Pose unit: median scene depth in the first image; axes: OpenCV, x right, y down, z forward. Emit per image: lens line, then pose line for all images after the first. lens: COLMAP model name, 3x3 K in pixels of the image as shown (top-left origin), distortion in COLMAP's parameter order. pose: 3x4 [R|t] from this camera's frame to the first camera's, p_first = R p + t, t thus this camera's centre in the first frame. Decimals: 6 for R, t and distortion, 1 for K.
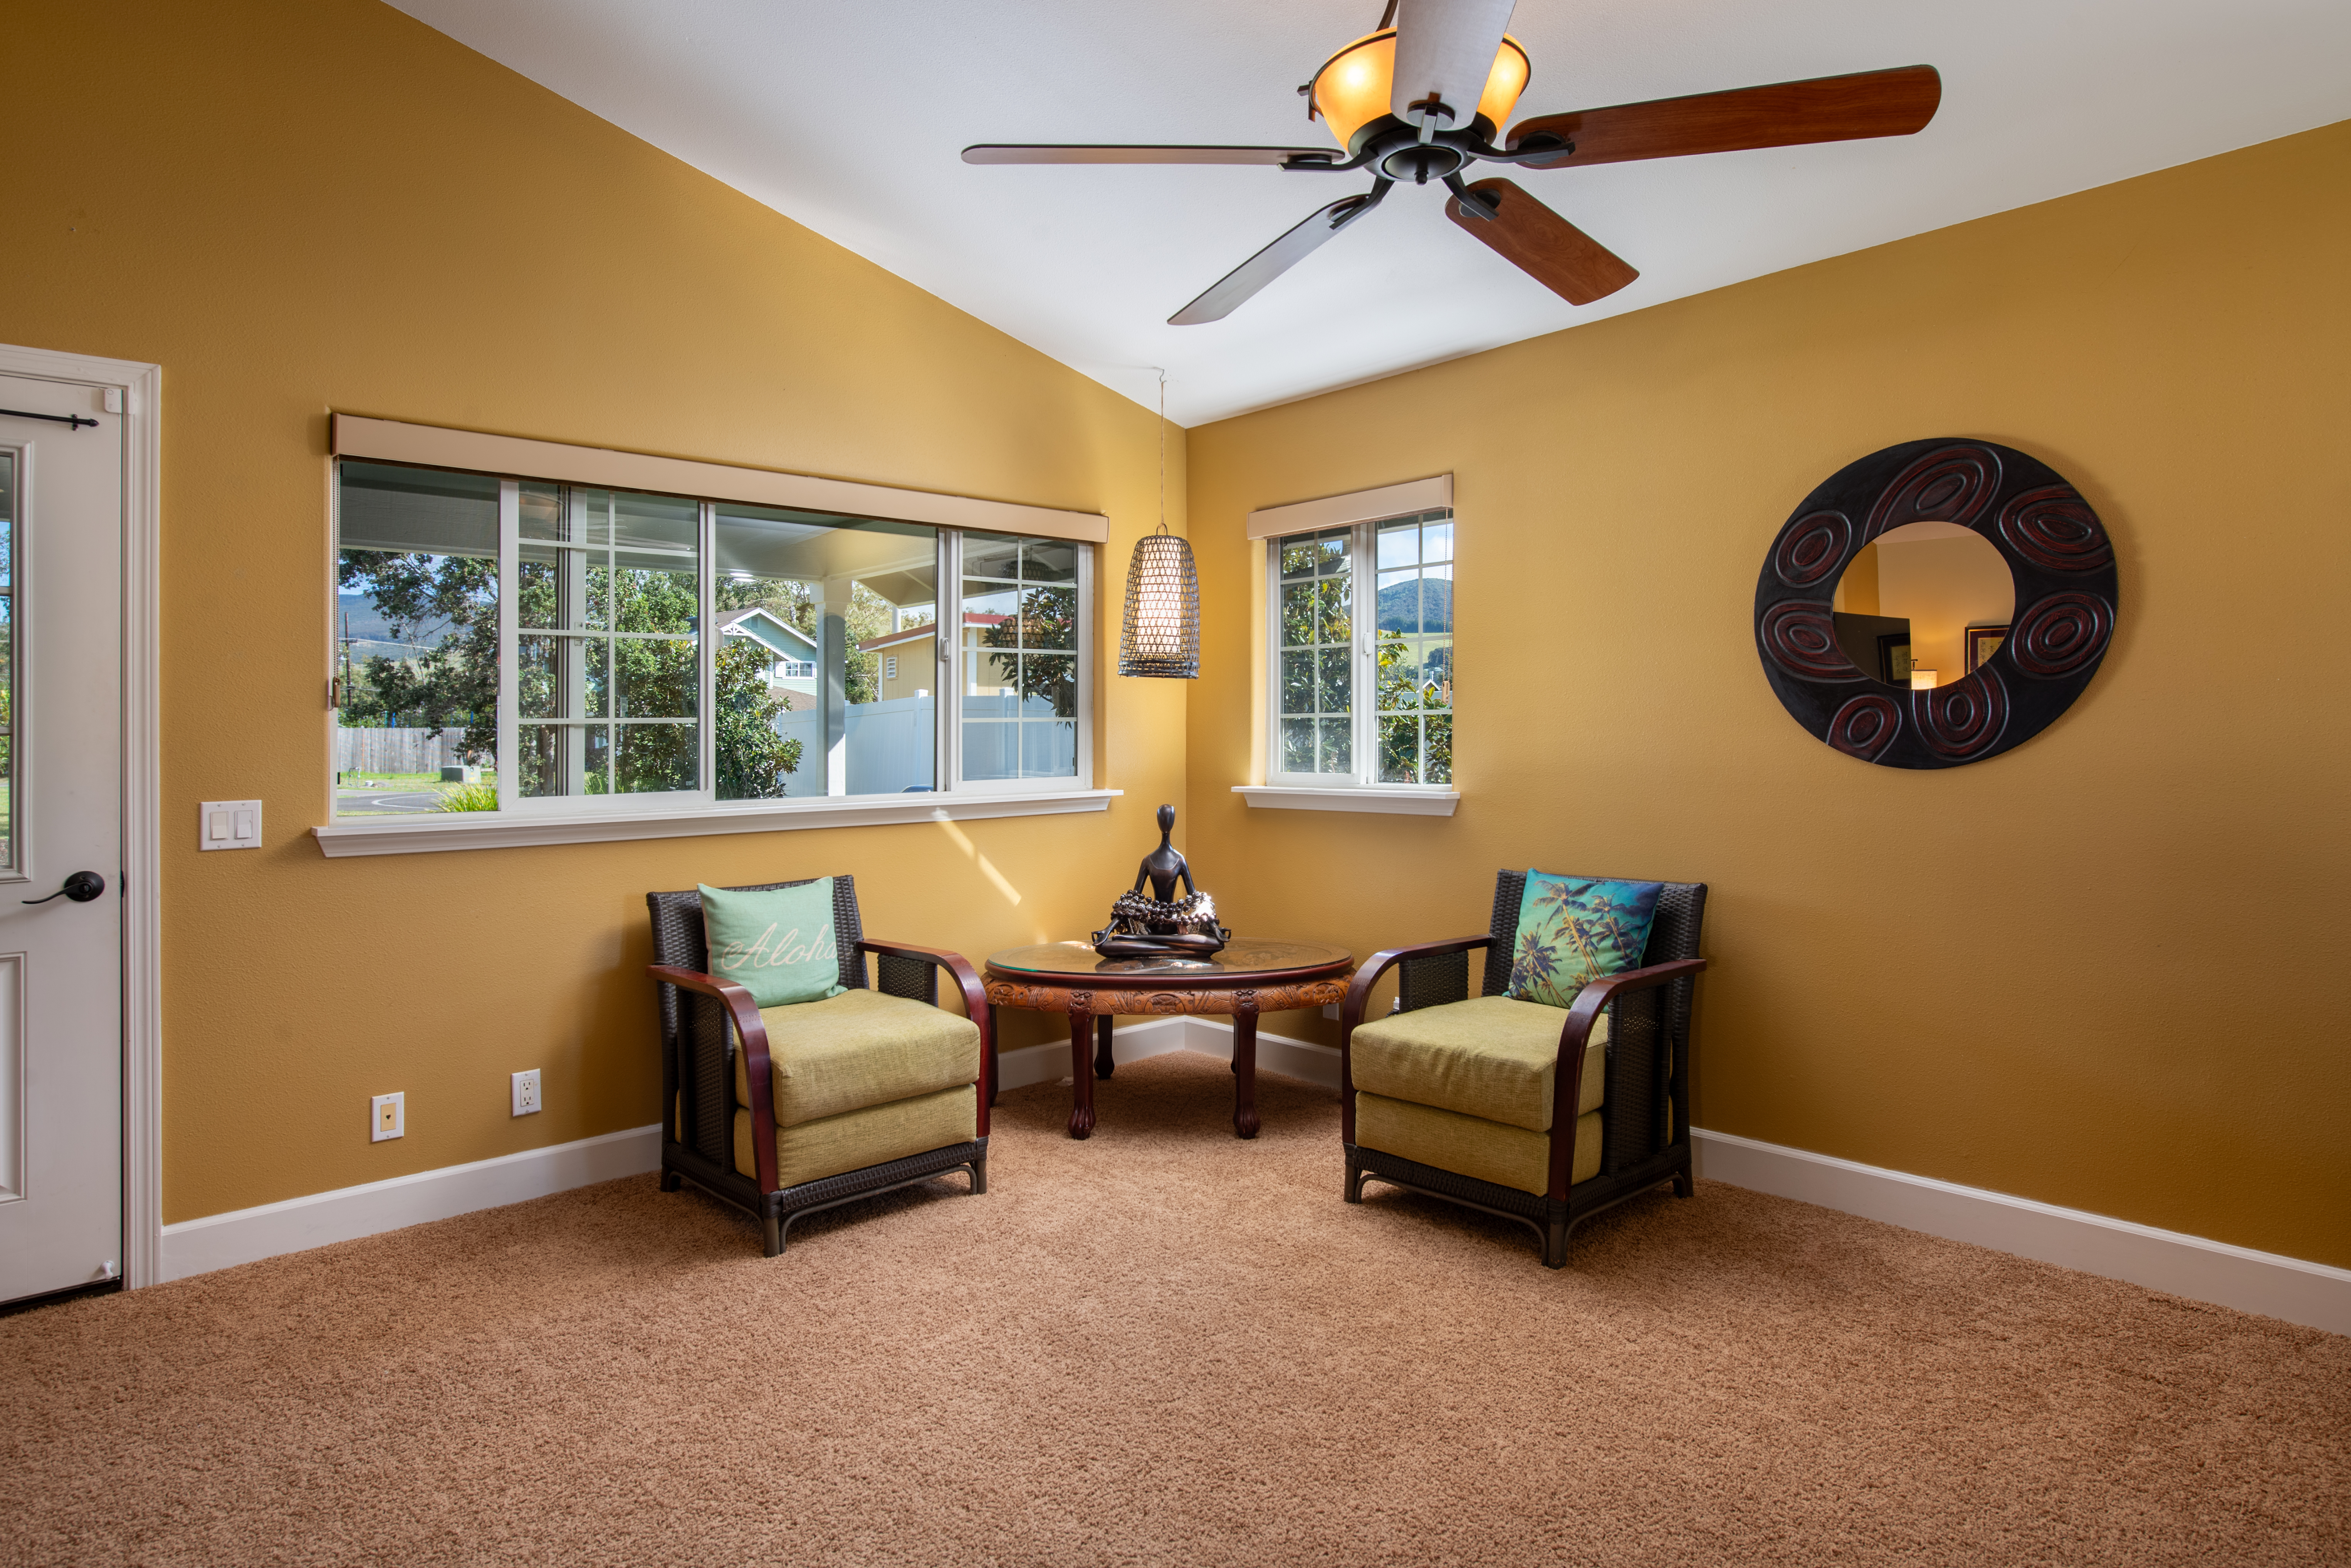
lens RADIAL K [[1369.3, 0, 1176.7], [0, 1369.3, 770.7], [0, 0, 1]] dist [0.001538, 0.001121]
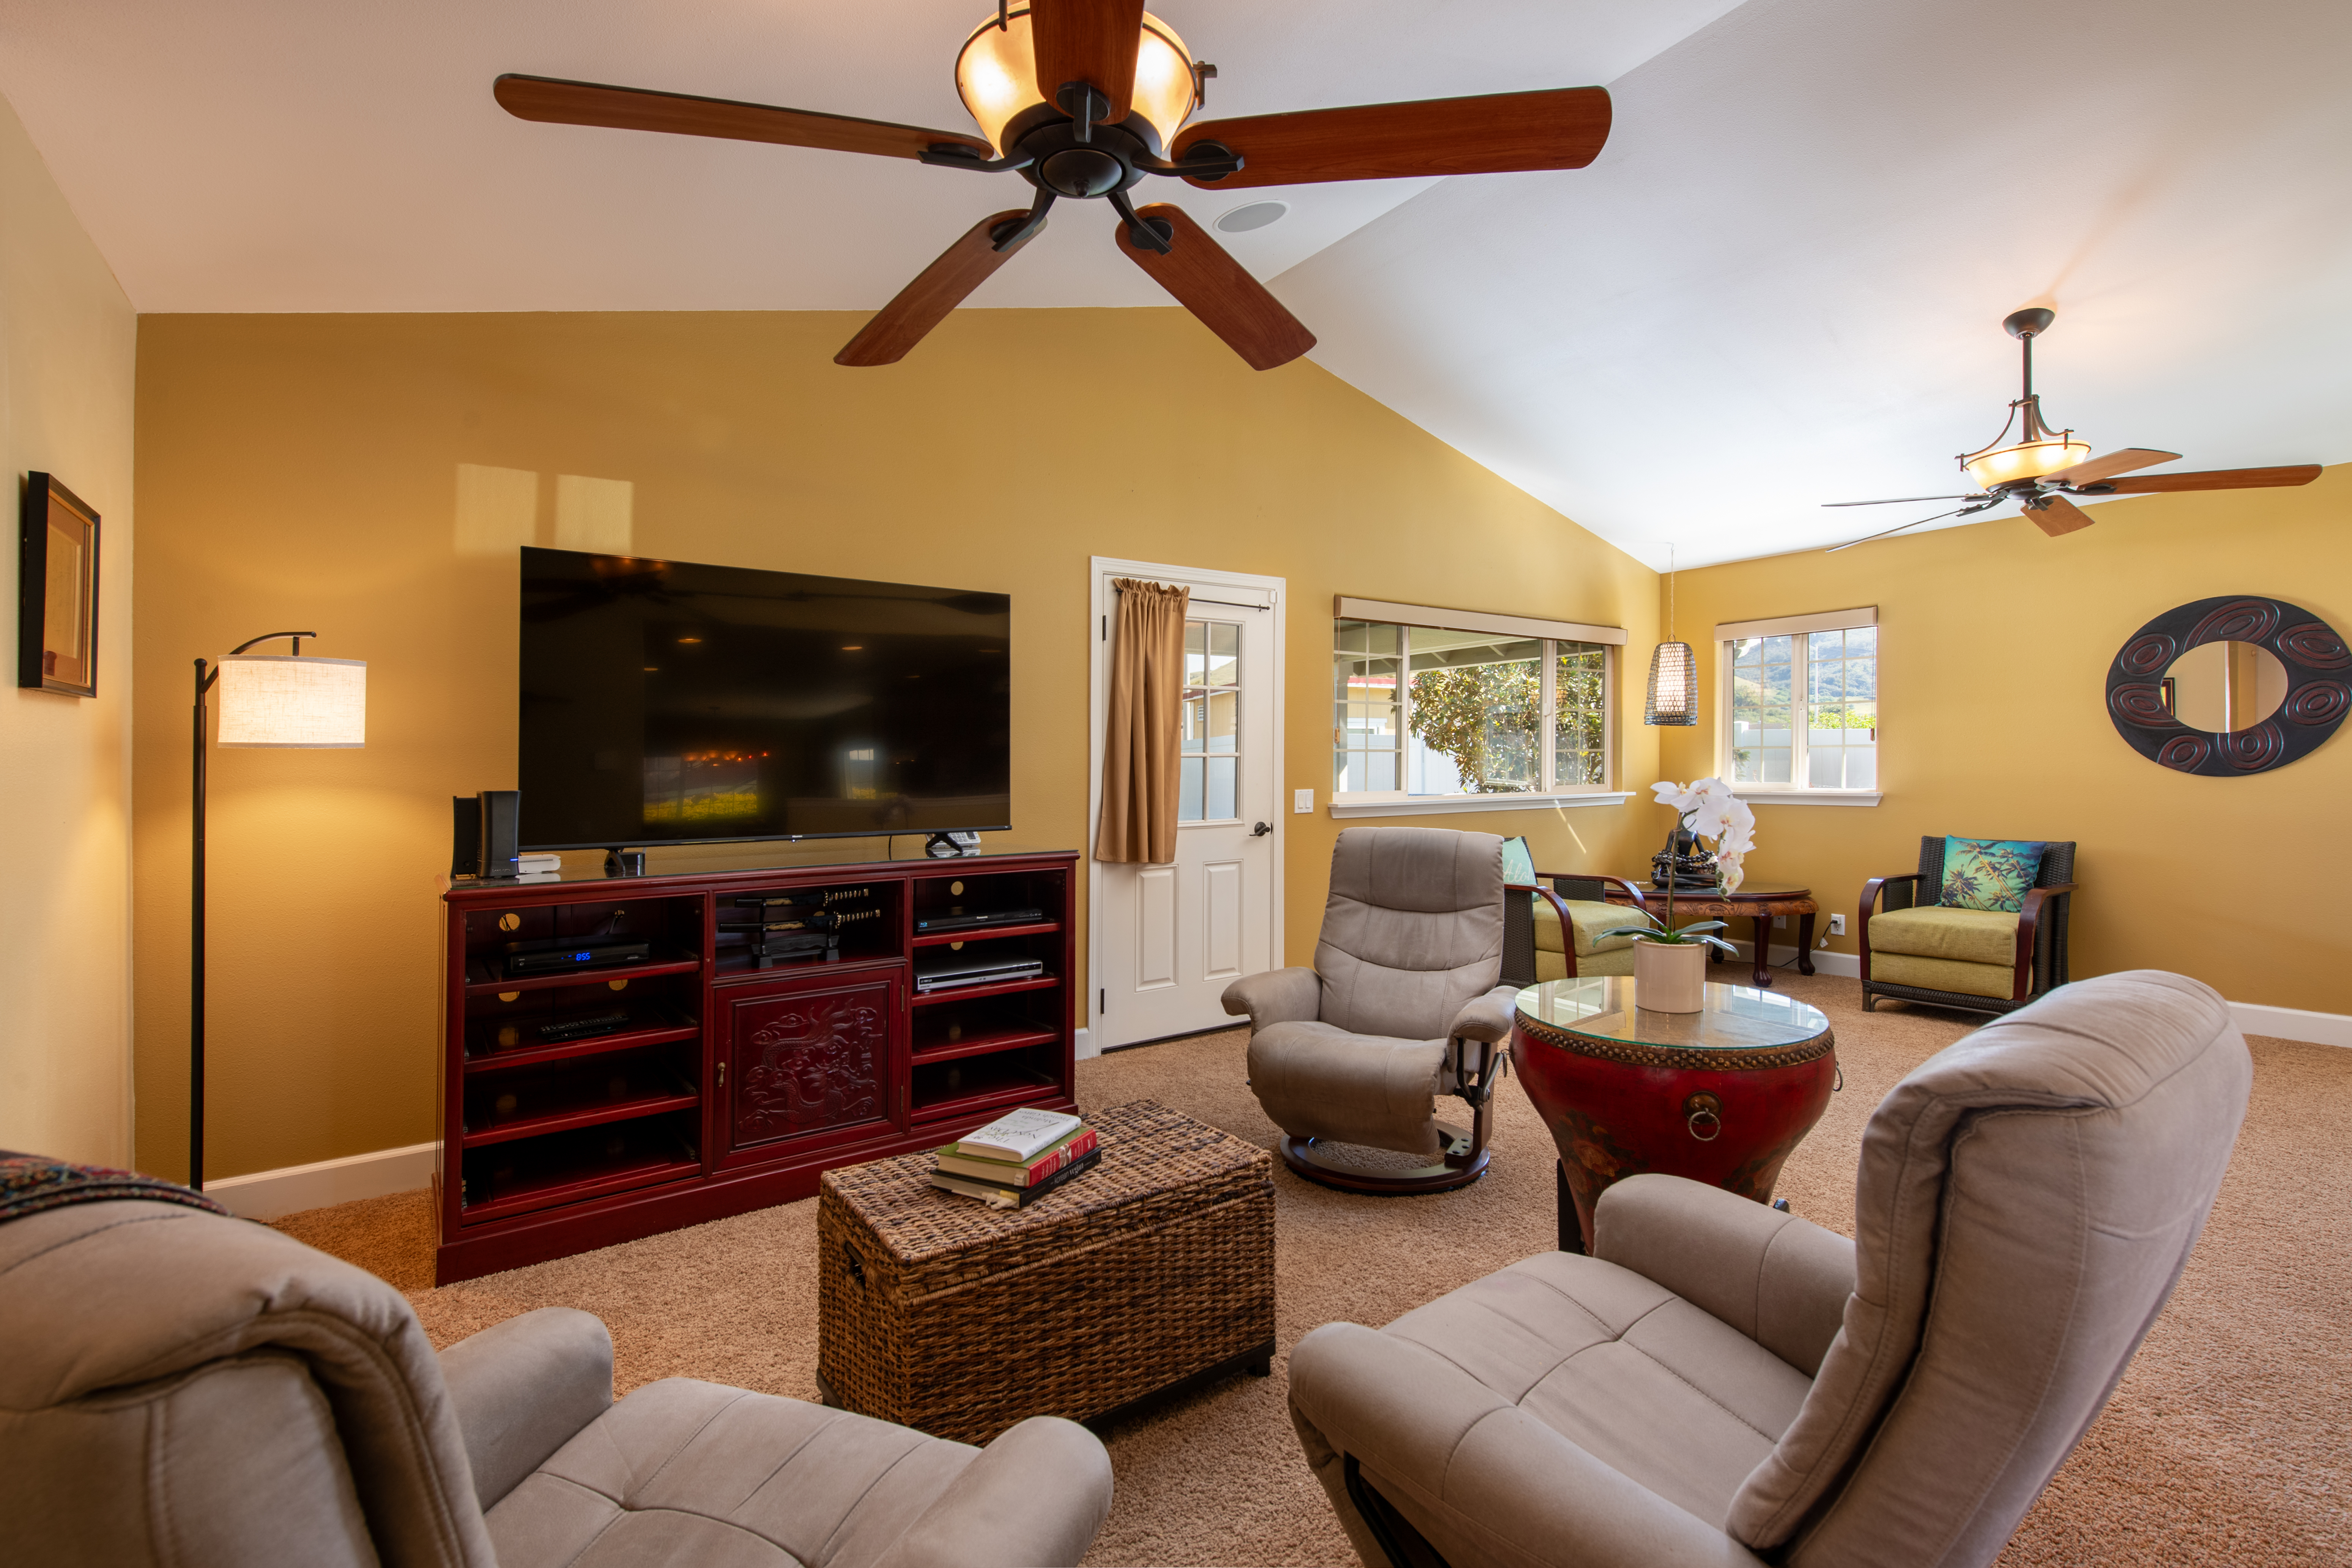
lens RADIAL K [[1101.9, 0, 1173.4], [0, 1101.9, 788.0], [0, 0, 1]] dist [-0.000466, -0.000329]
pose [[0.991629, 0.004606, -0.129035, -0.585194], [-0.005305, 0.999973, -0.005075, 0.025924], [0.129008, 0.005717, 0.991627, -0.567328]]
